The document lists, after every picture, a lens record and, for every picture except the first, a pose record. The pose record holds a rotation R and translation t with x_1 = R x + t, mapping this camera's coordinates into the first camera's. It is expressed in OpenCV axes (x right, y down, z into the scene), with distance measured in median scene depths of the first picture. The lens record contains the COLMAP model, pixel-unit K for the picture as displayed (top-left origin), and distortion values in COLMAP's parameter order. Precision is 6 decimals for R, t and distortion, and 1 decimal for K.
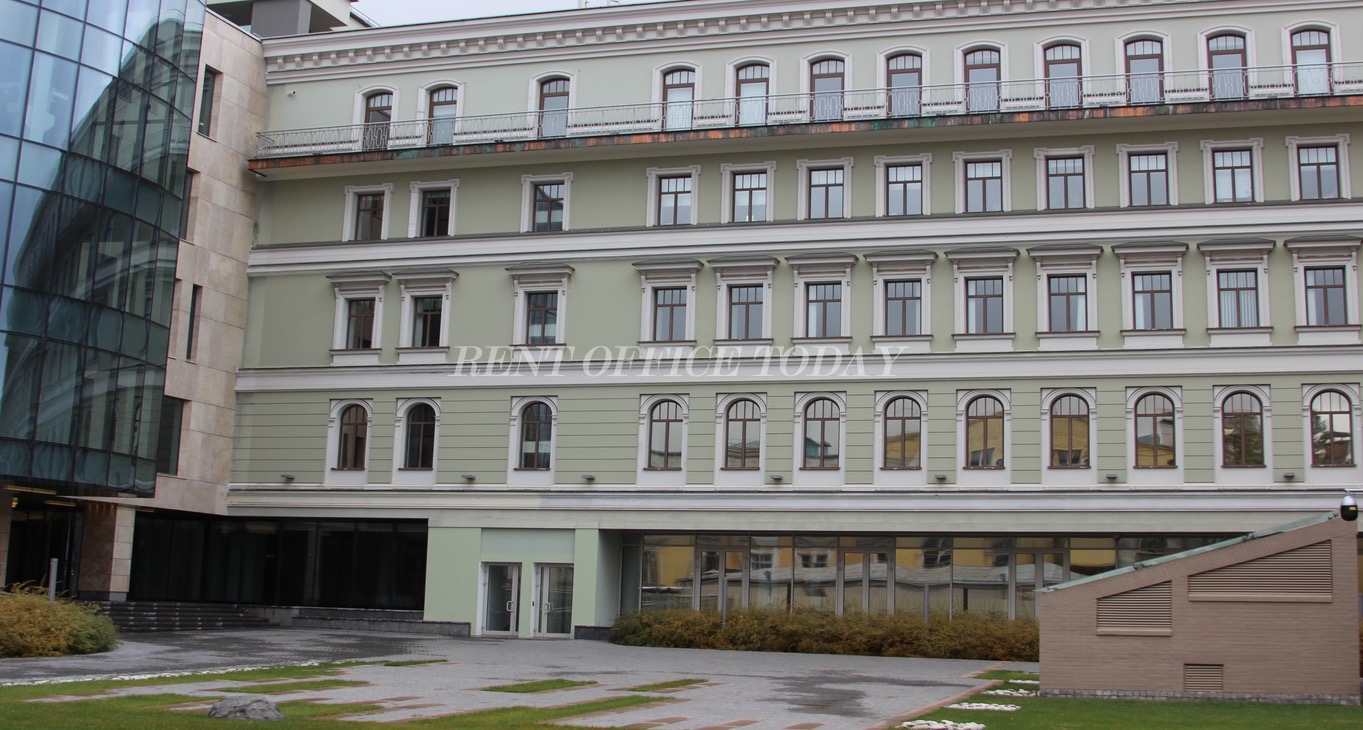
lens RADIAL K [[1724.3, 0, 717.3], [0, 1724.3, 365.4], [0, 0, 1]] dist [-0.150314, -0.015546]
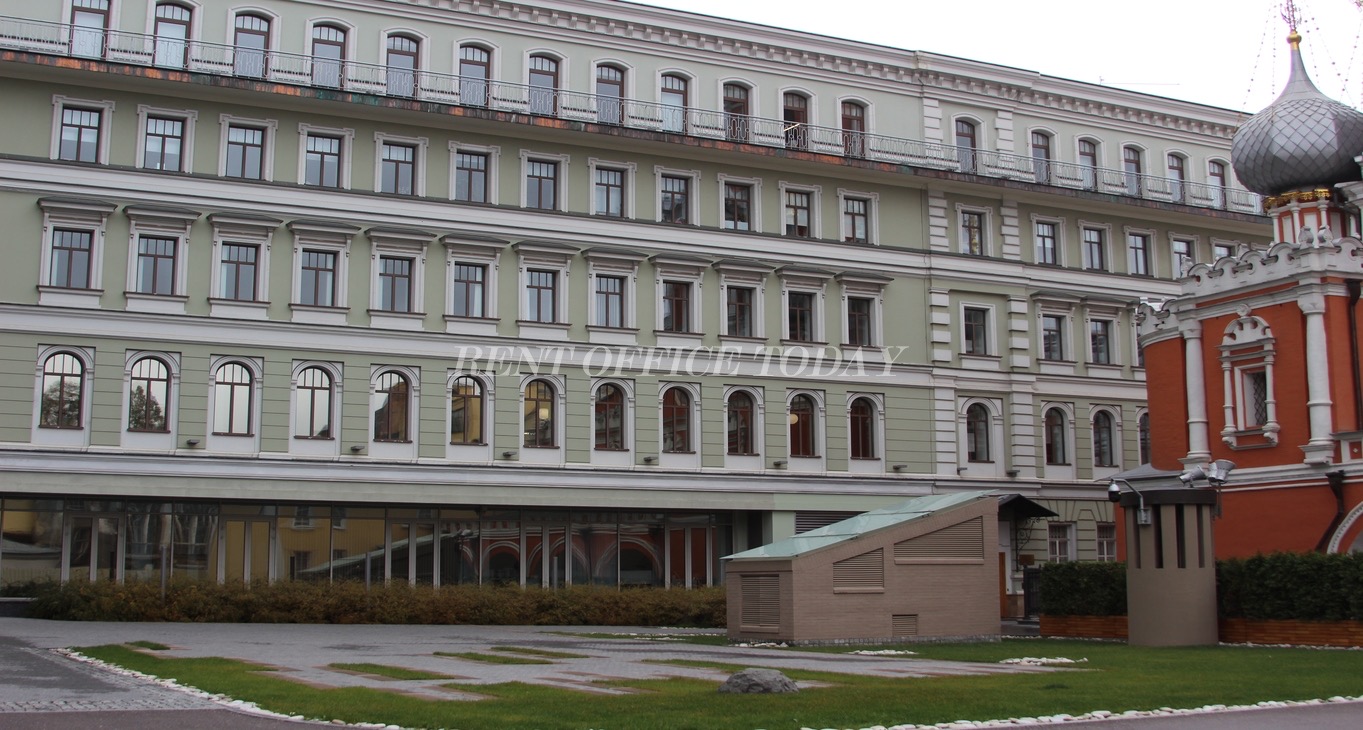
lens RADIAL K [[1724.3, 0, 717.3], [0, 1724.3, 365.4], [0, 0, 1]] dist [-0.150314, -0.015546]
pose [[0.698695, 0.063983, 0.712553, -0.424409], [-0.080786, 0.996678, -0.010281, 0.008562], [-0.710844, -0.050382, 0.701543, 0.128250]]
